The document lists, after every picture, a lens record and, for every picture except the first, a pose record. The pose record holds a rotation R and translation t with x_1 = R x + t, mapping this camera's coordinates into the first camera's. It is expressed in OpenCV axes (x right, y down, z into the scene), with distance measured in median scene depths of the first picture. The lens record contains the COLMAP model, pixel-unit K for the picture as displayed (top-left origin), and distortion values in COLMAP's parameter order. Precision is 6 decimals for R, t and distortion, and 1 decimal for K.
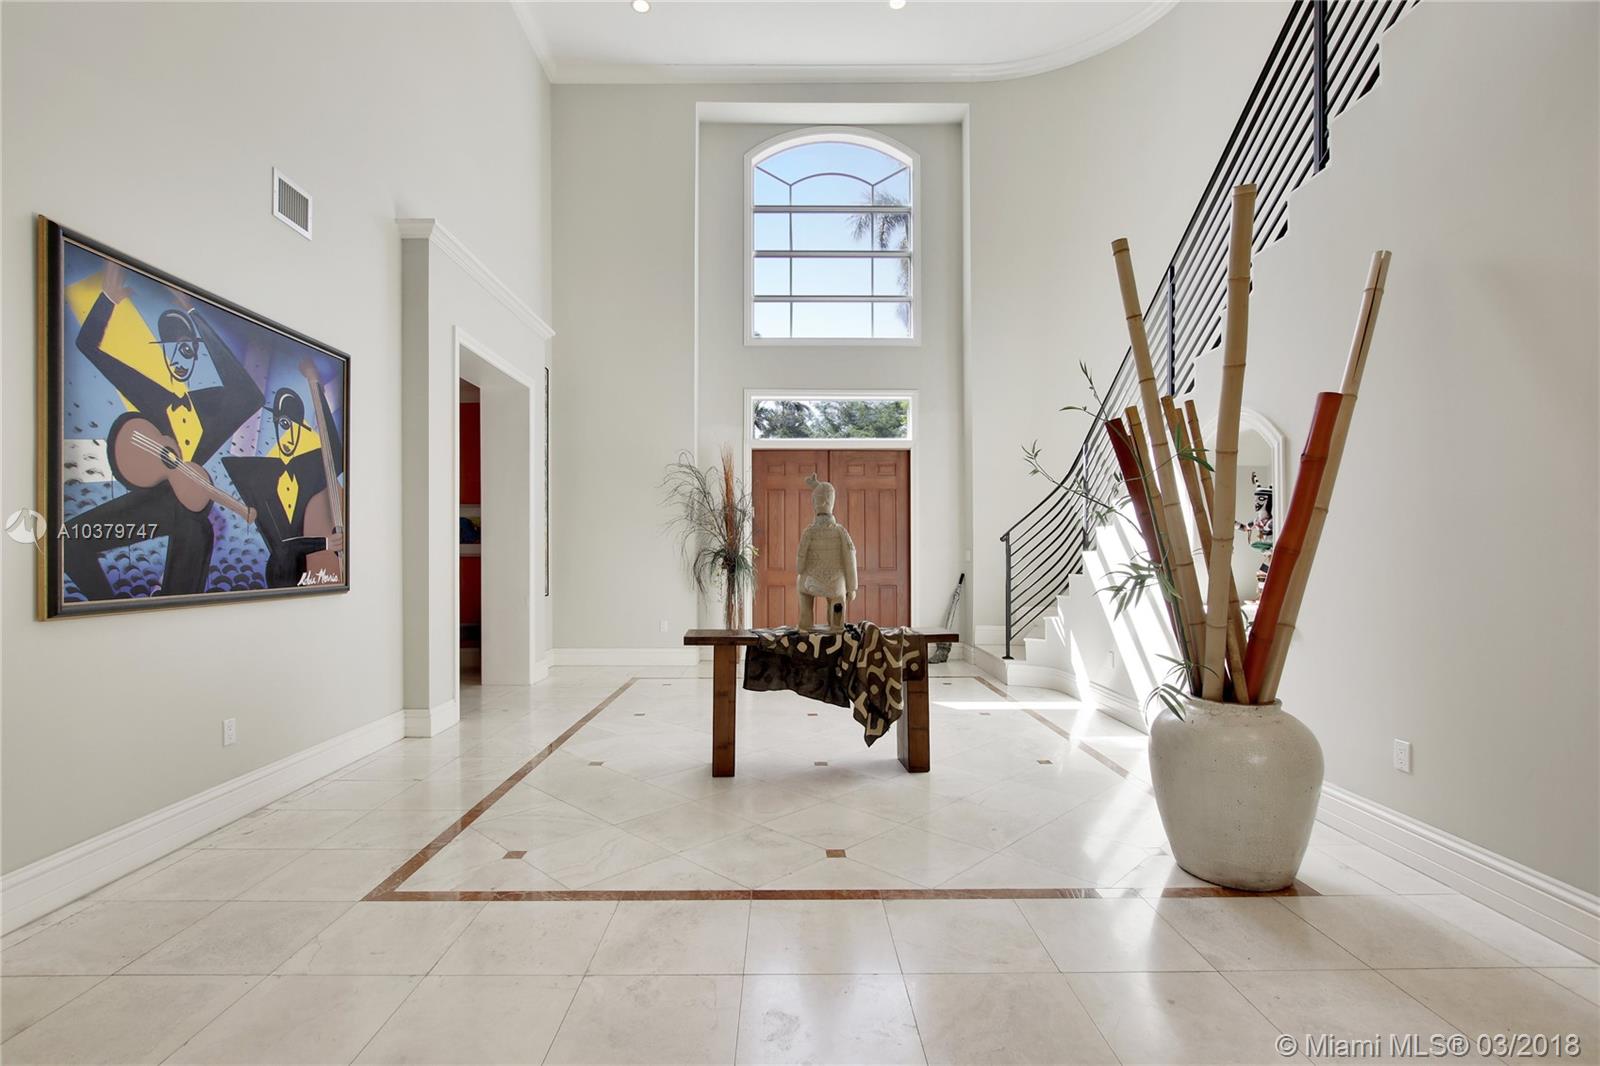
lens RADIAL K [[772.2, 0, 802.9], [0, 772.2, 640.7], [0, 0, 1]] dist [-0.000918, 0.000472]
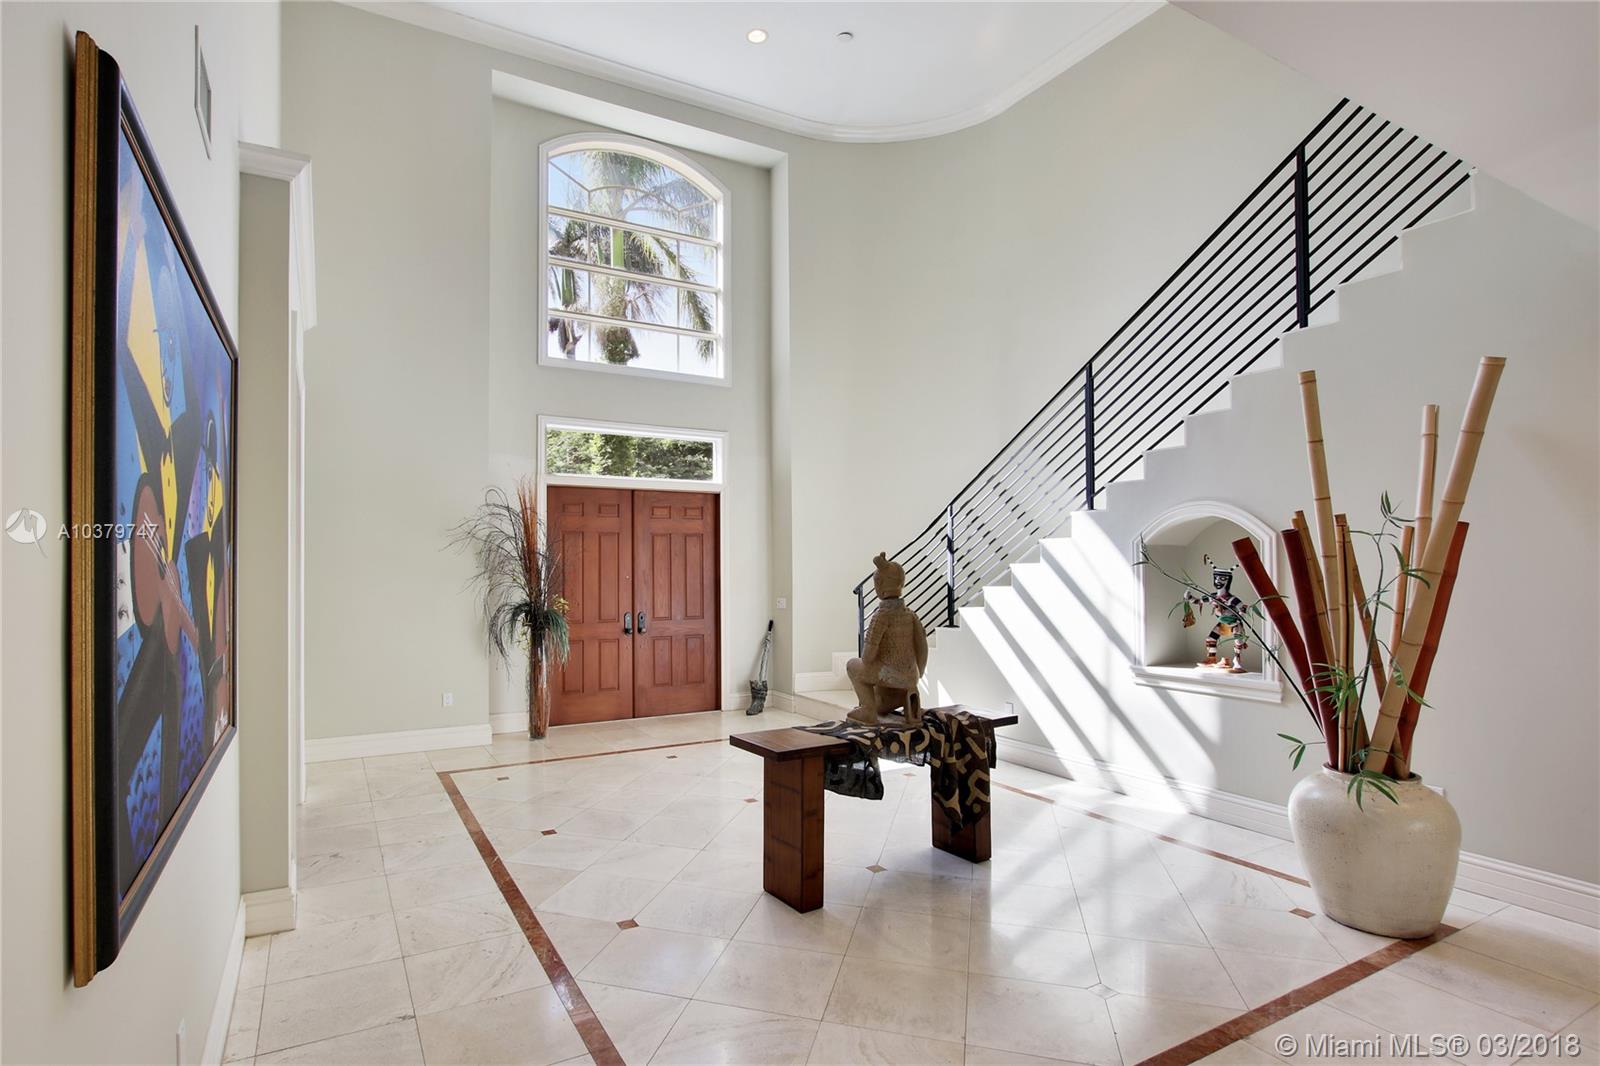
lens RADIAL K [[772.2, 0, 802.9], [0, 772.2, 640.7], [0, 0, 1]] dist [-0.000918, 0.000472]
pose [[0.878475, -0.048783, 0.475291, -0.241266], [0.059878, 0.998172, -0.008221, -0.053697], [-0.474021, 0.035682, 0.879790, 0.122836]]
